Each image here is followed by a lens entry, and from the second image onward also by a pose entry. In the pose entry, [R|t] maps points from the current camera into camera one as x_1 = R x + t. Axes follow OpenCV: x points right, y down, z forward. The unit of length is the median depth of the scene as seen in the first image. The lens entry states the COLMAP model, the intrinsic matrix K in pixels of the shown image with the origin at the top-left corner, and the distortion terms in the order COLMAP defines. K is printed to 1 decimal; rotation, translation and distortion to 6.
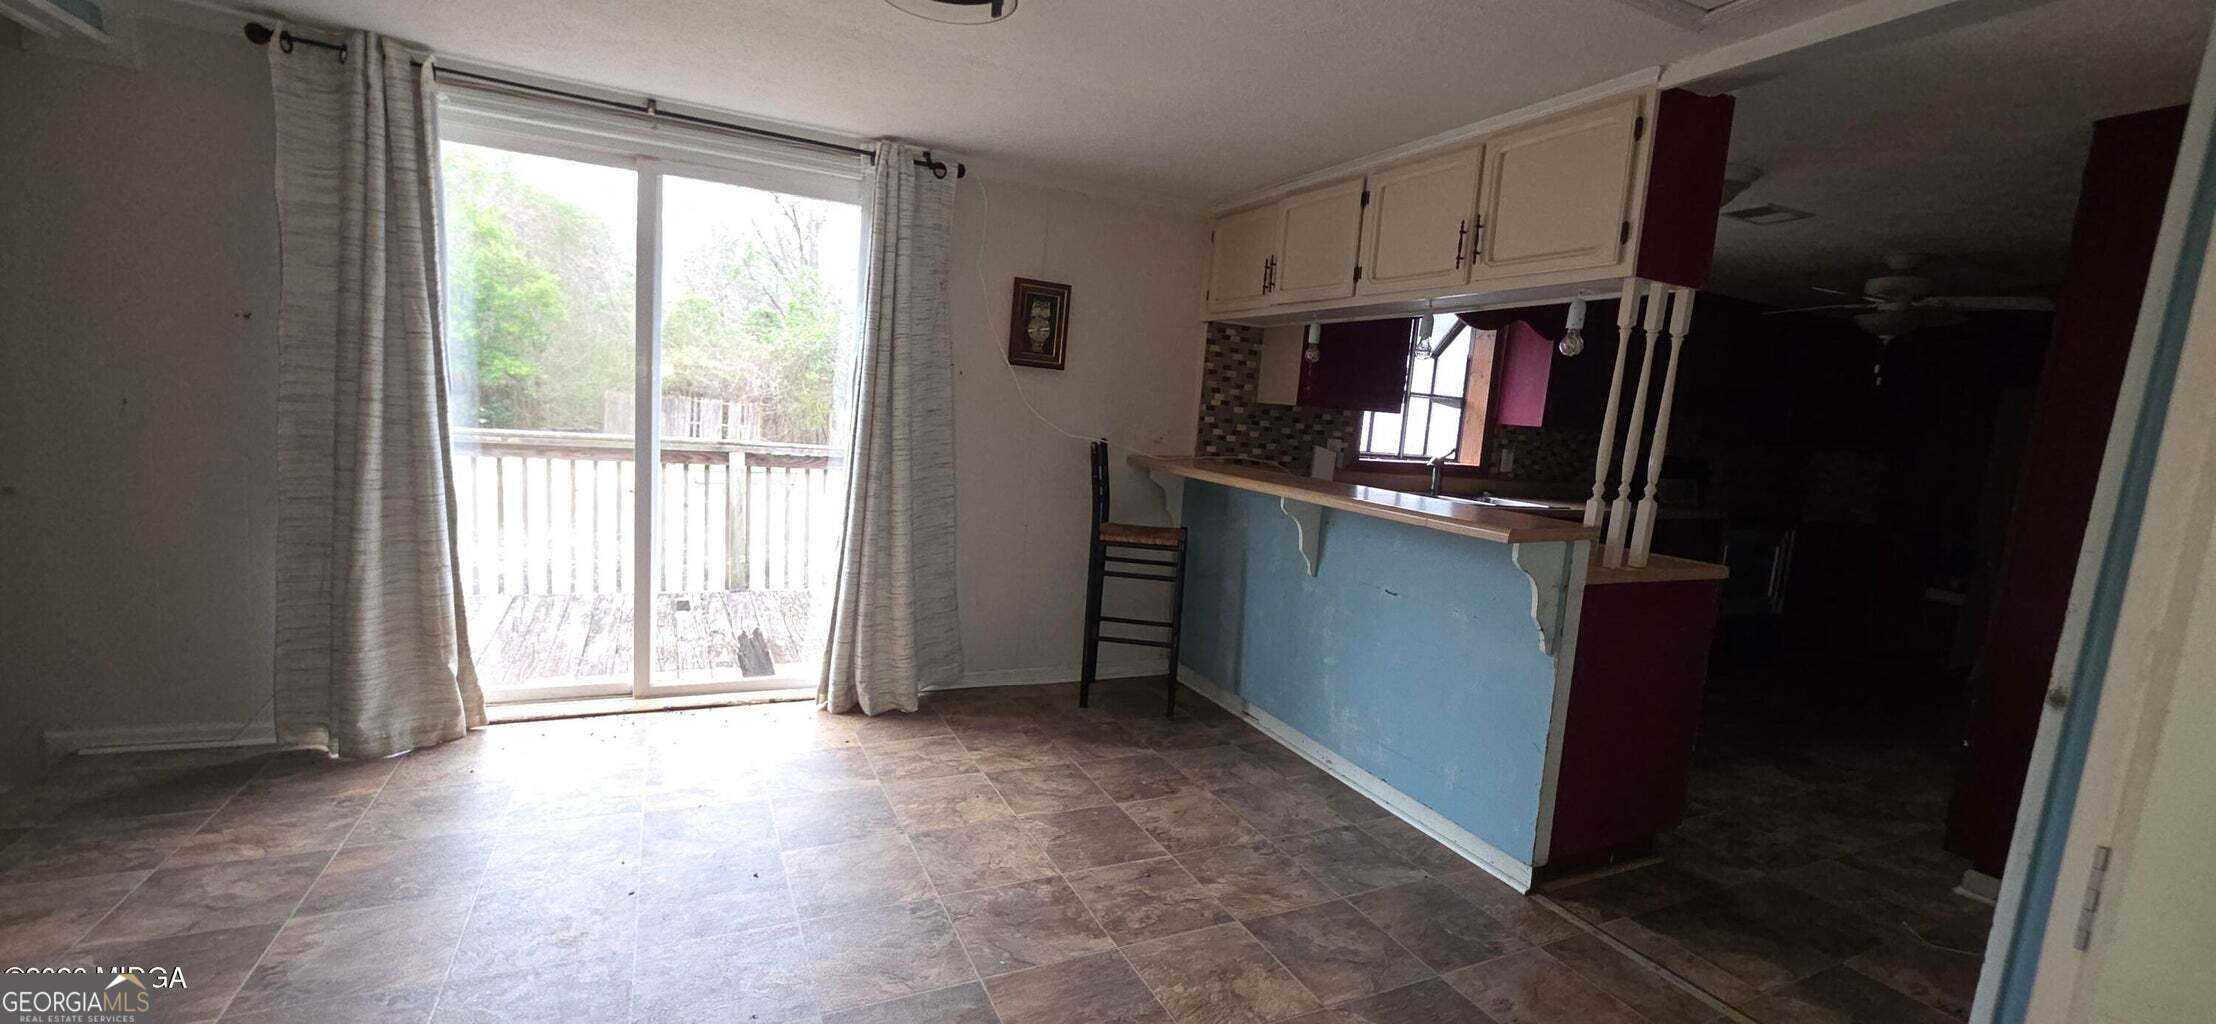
lens RADIAL K [[881.3, 0, 1101.1], [0, 881.3, 512.3], [0, 0, 1]] dist [-0.000343, 0.000078]
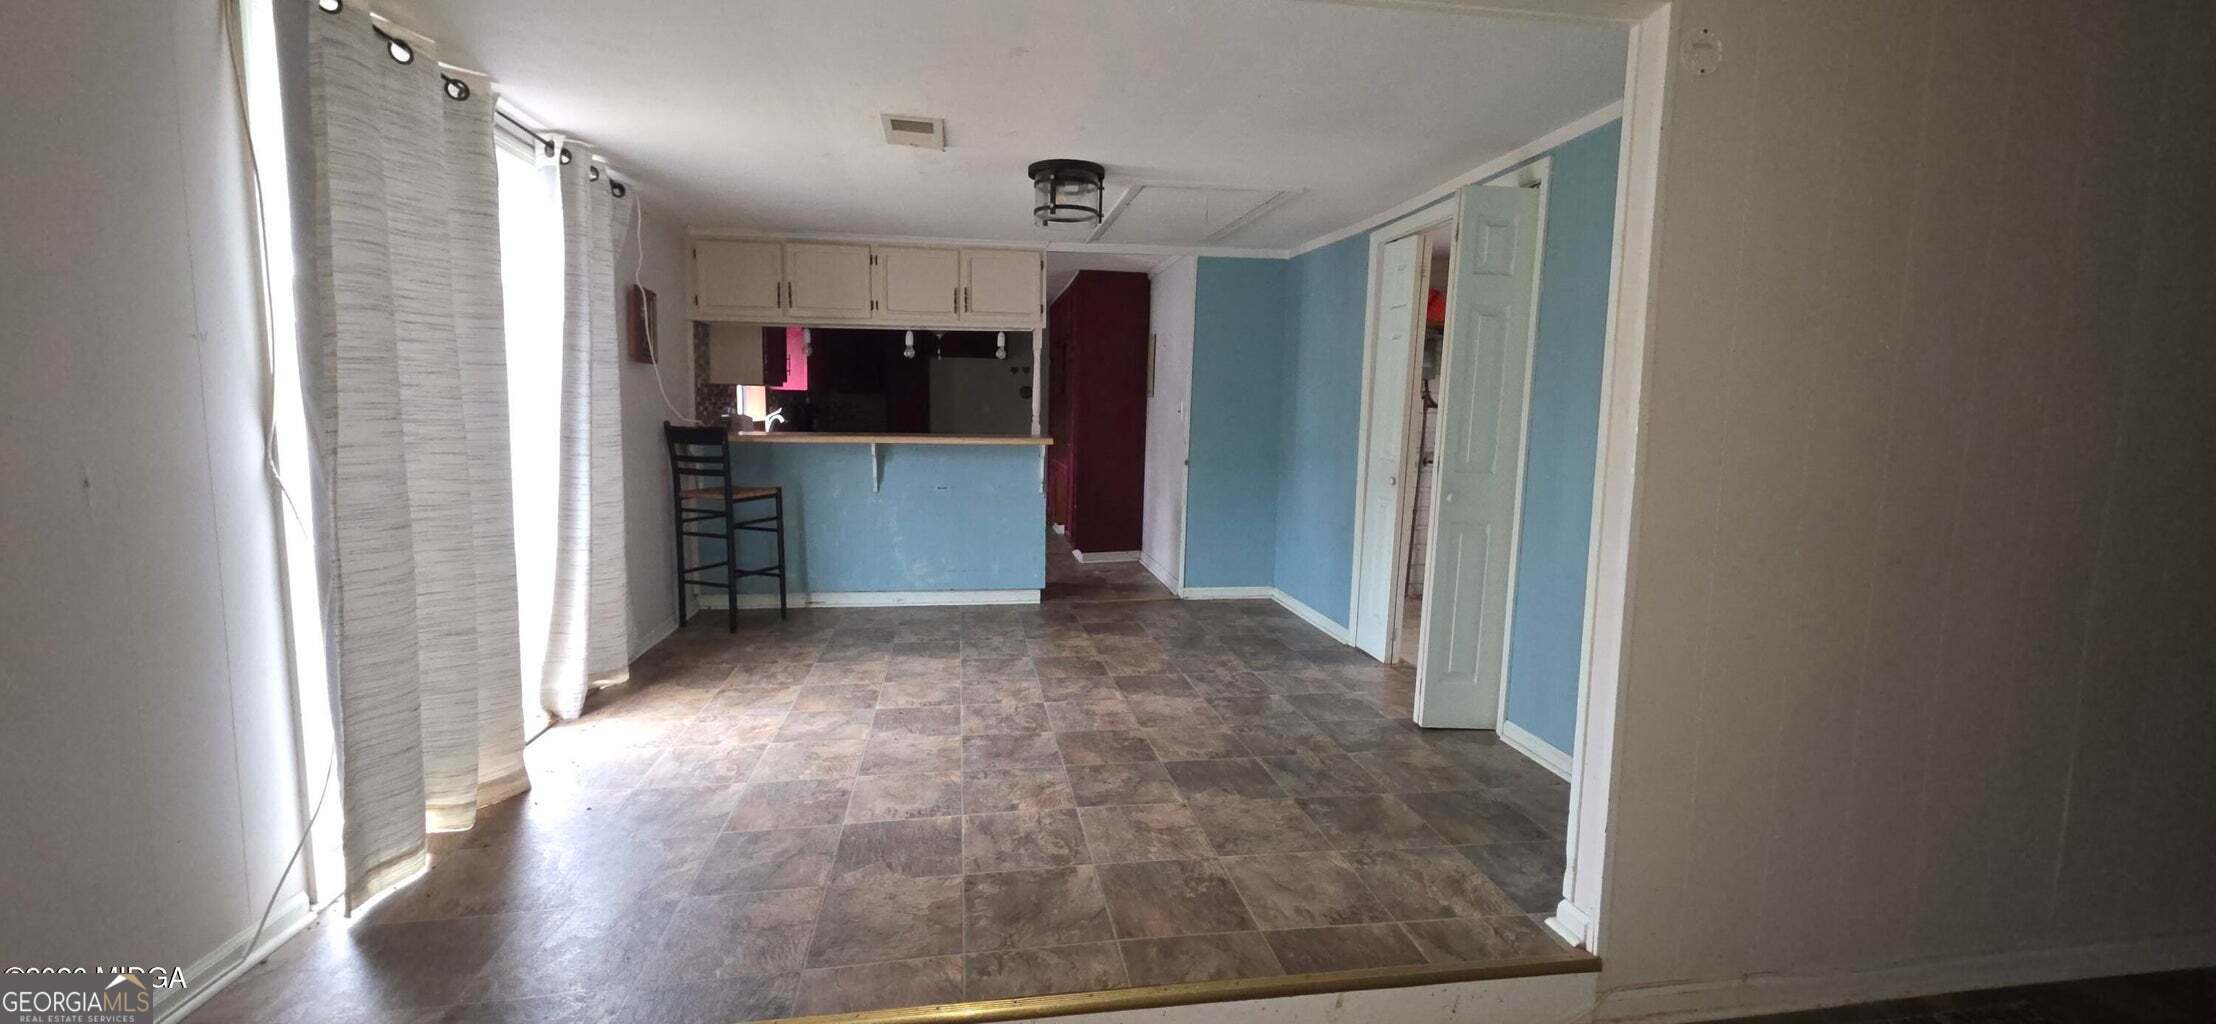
lens RADIAL K [[881.3, 0, 1101.1], [0, 881.3, 512.3], [0, 0, 1]] dist [-0.000343, 0.000078]
pose [[0.288712, -0.183386, 0.939689, -1.239082], [0.122979, 0.980457, 0.153558, -0.094654], [-0.949485, 0.071228, 0.305622, 0.124198]]
